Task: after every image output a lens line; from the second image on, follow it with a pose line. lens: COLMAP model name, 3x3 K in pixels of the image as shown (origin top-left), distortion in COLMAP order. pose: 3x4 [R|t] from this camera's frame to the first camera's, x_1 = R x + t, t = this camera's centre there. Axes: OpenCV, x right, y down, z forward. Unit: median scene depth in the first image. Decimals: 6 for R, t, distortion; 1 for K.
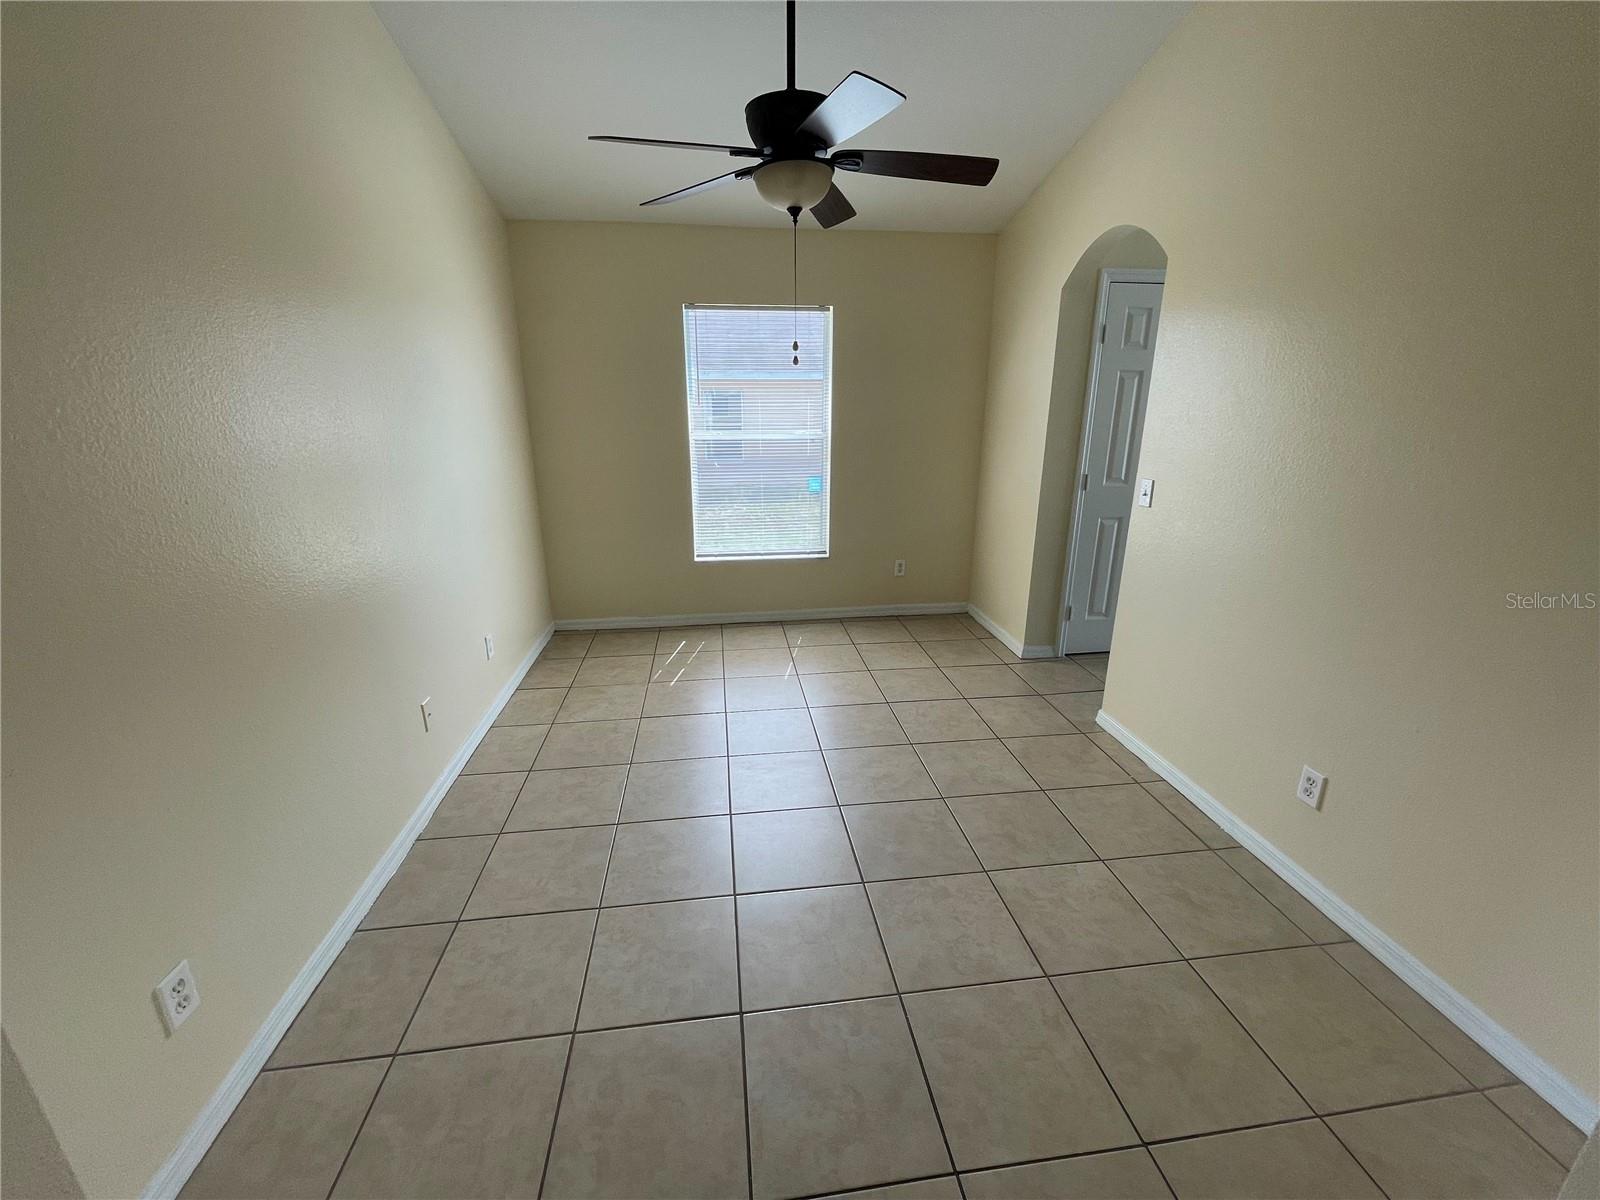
lens RADIAL K [[648.8, 0, 811.3], [0, 648.8, 592.6], [0, 0, 1]] dist [-0.007324, 0.001406]
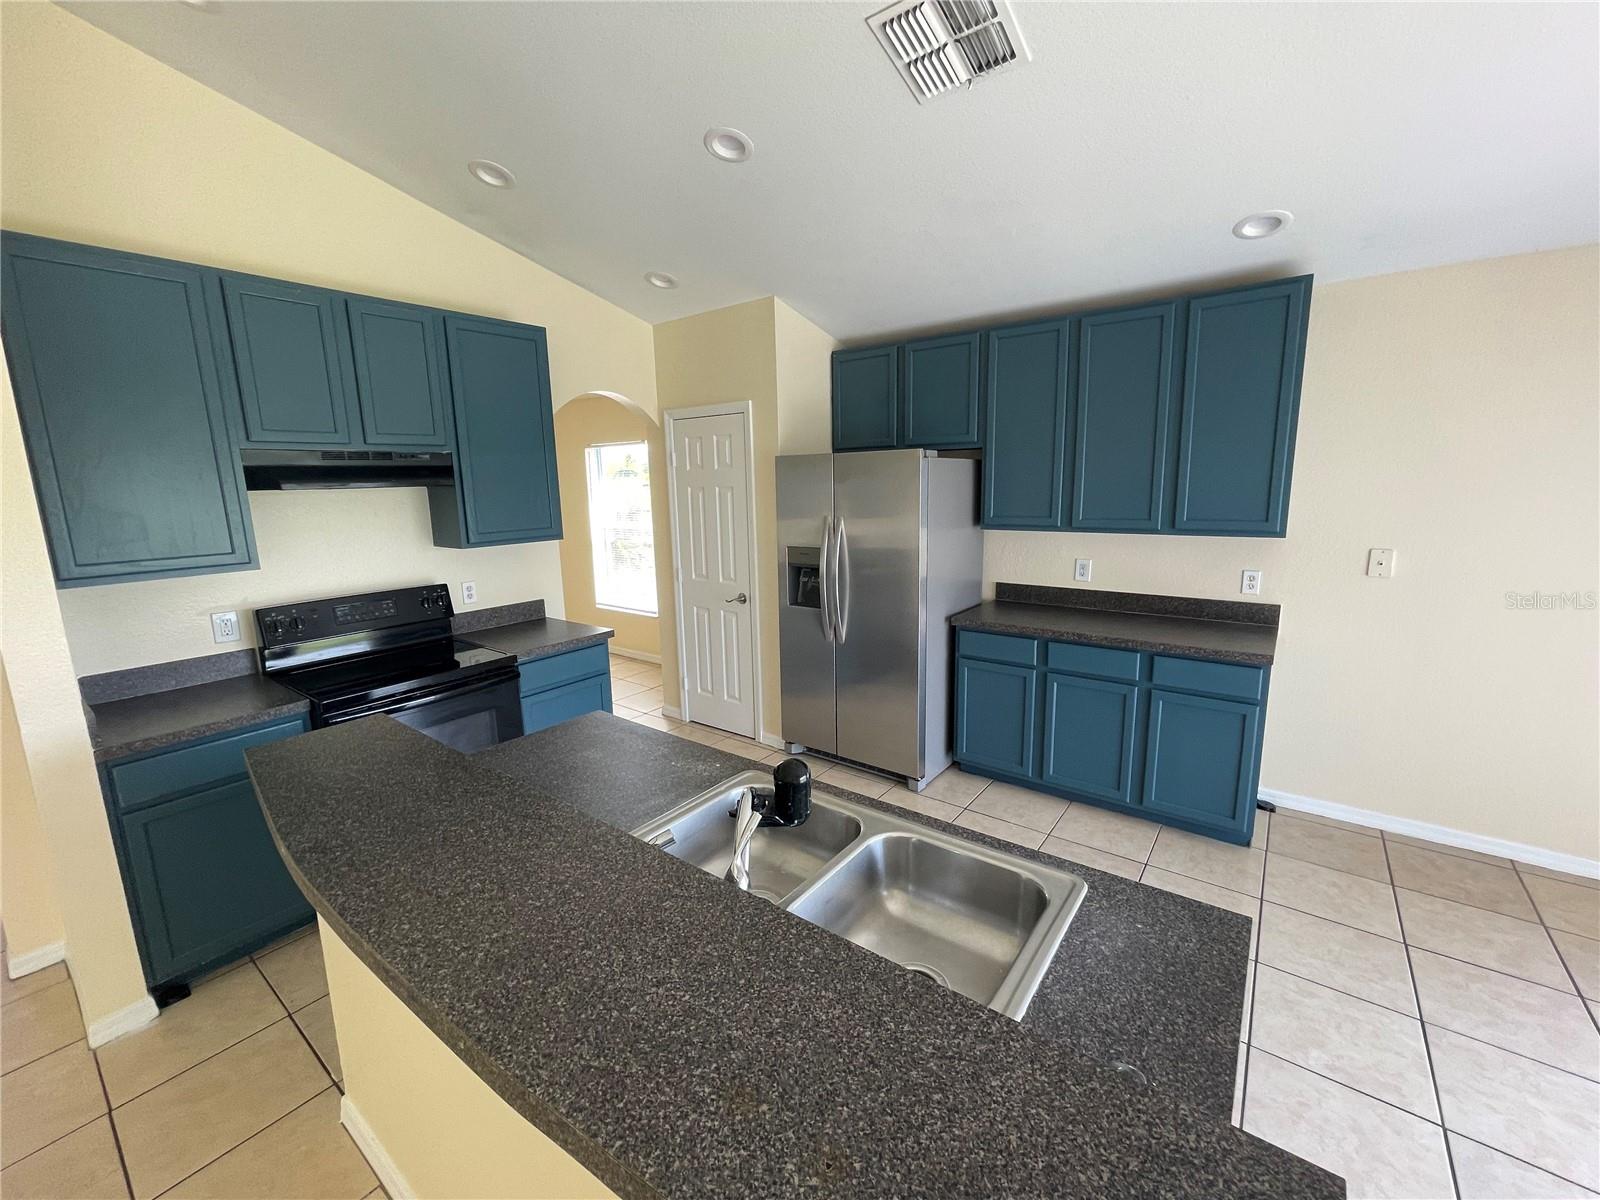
lens RADIAL K [[648.8, 0, 796.7], [0, 648.8, 596.0], [0, 0, 1]] dist [-0.007324, 0.001406]
pose [[0.695438, 0.115012, -0.709323, 1.261114], [-0.192871, 0.980763, -0.030072, -0.120548], [0.692219, 0.157721, 0.704242, 0.262346]]
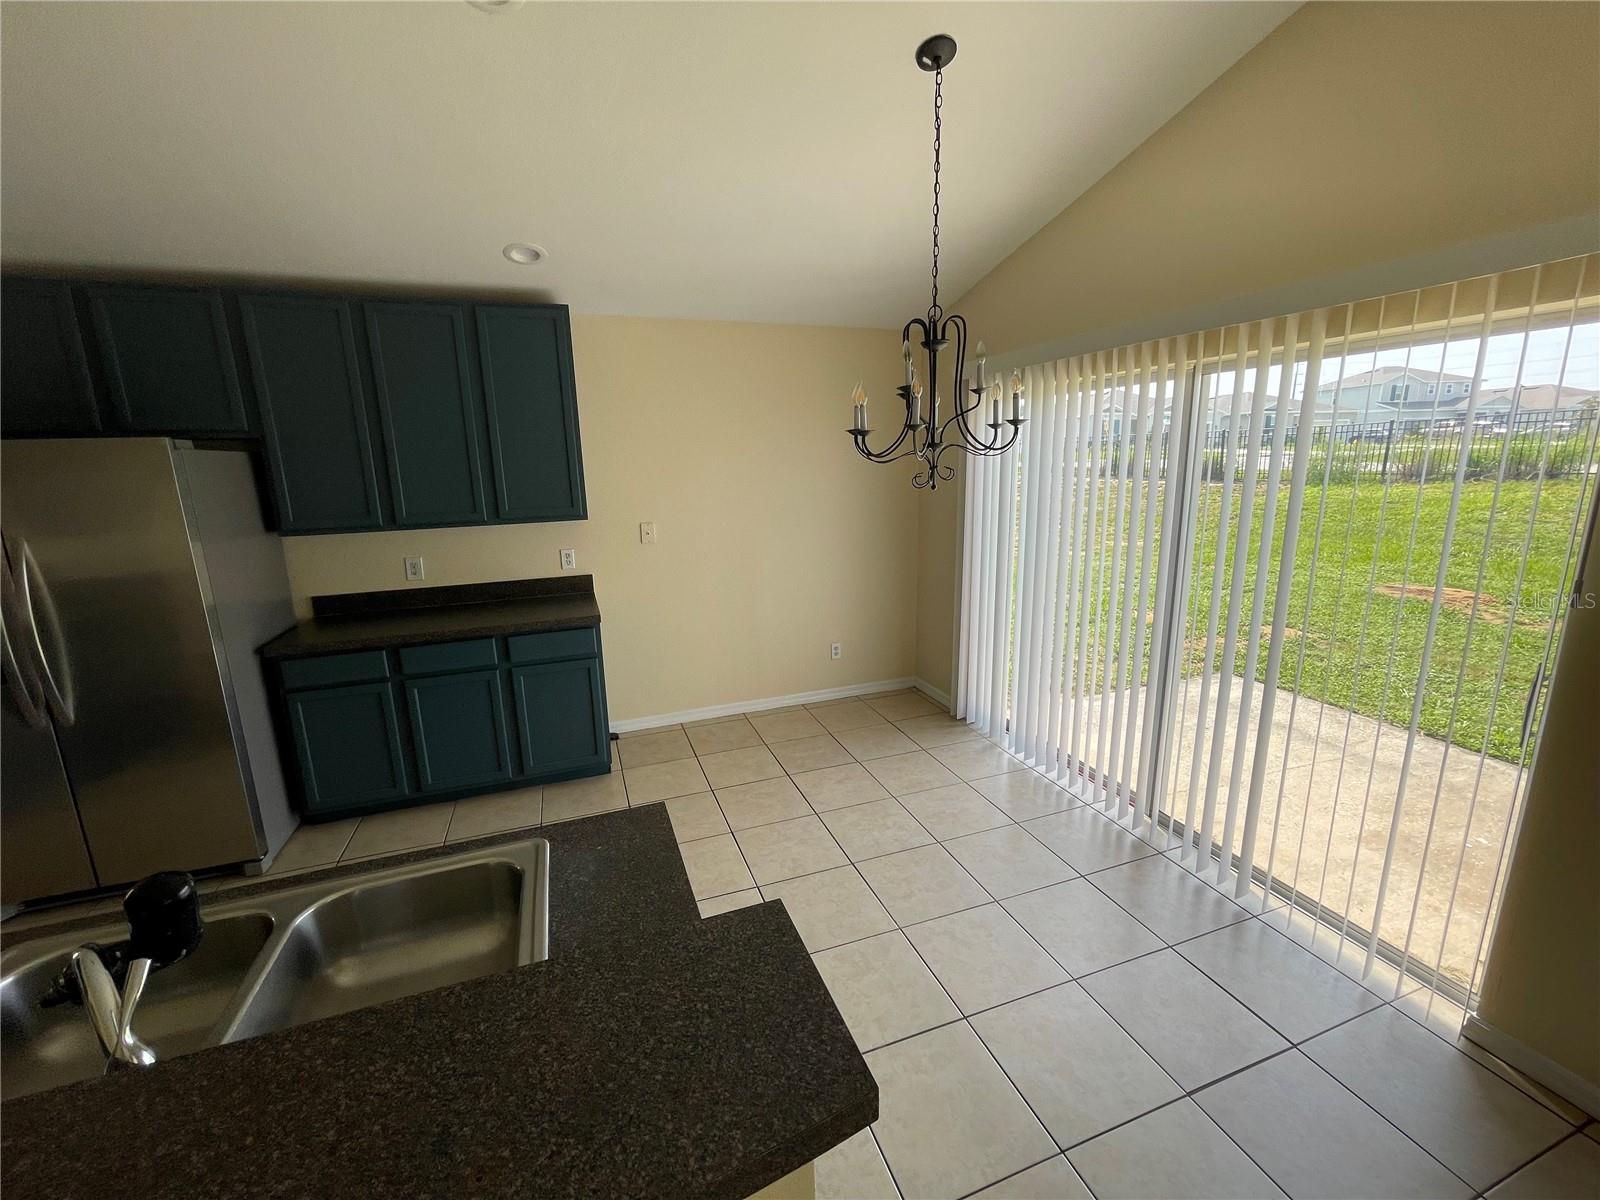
lens RADIAL K [[648.8, 0, 801.7], [0, 648.8, 599.6], [0, 0, 1]] dist [-0.007324, 0.001406]
pose [[0.978063, -0.062703, 0.198650, 1.221331], [0.078966, 0.994050, -0.075026, -0.111225], [-0.192764, 0.089067, 0.977195, 0.216081]]
